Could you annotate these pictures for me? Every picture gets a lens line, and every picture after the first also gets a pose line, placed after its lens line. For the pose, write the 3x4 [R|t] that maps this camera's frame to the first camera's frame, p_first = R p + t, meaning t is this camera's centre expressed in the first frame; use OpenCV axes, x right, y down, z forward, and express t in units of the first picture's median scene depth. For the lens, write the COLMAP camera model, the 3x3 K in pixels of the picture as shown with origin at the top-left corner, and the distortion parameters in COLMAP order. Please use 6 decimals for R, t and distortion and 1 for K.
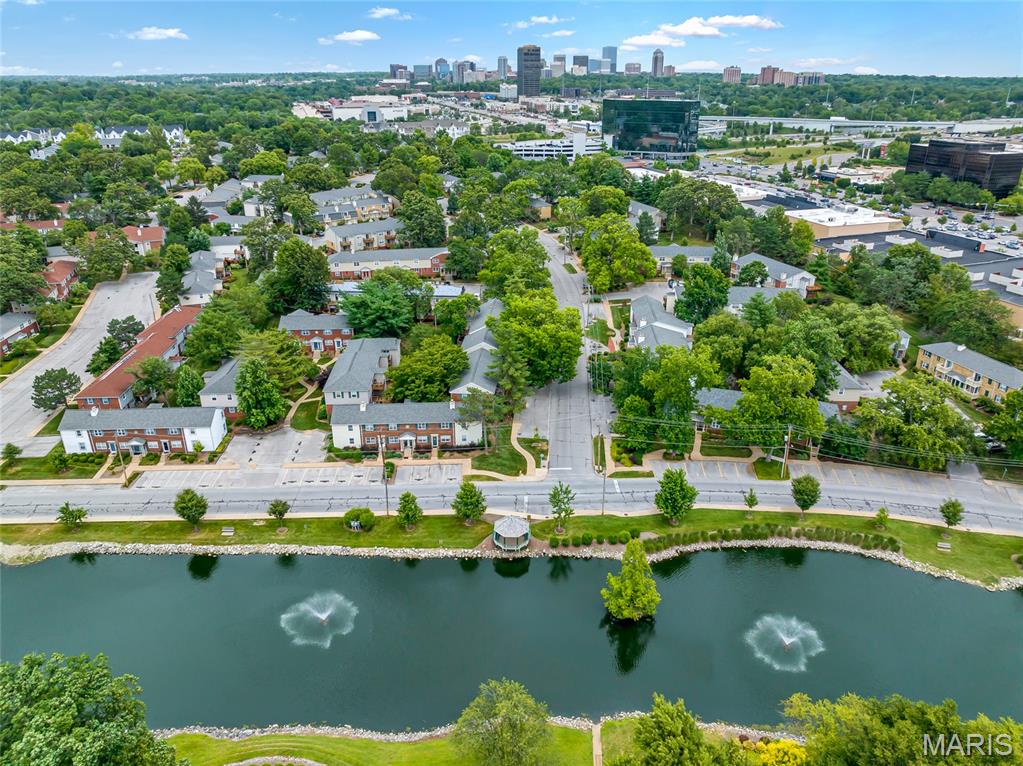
lens RADIAL K [[695.6, 0, 511.5], [0, 695.6, 383.0], [0, 0, 1]] dist [-0.022229, 0.000841]
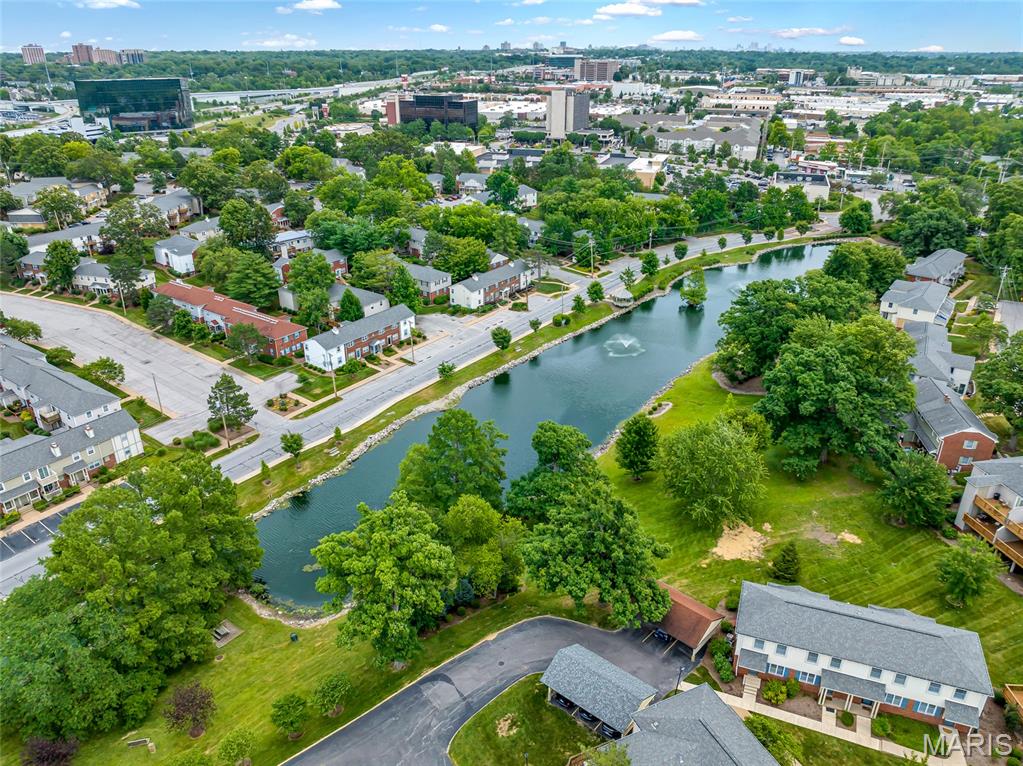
lens RADIAL K [[695.6, 0, 511.5], [0, 695.6, 383.0], [0, 0, 1]] dist [-0.022229, 0.000841]
pose [[0.627291, -0.339881, 0.700705, -1.075002], [0.320313, 0.932714, 0.165666, 0.020164], [-0.709863, 0.120524, 0.693951, -0.025412]]
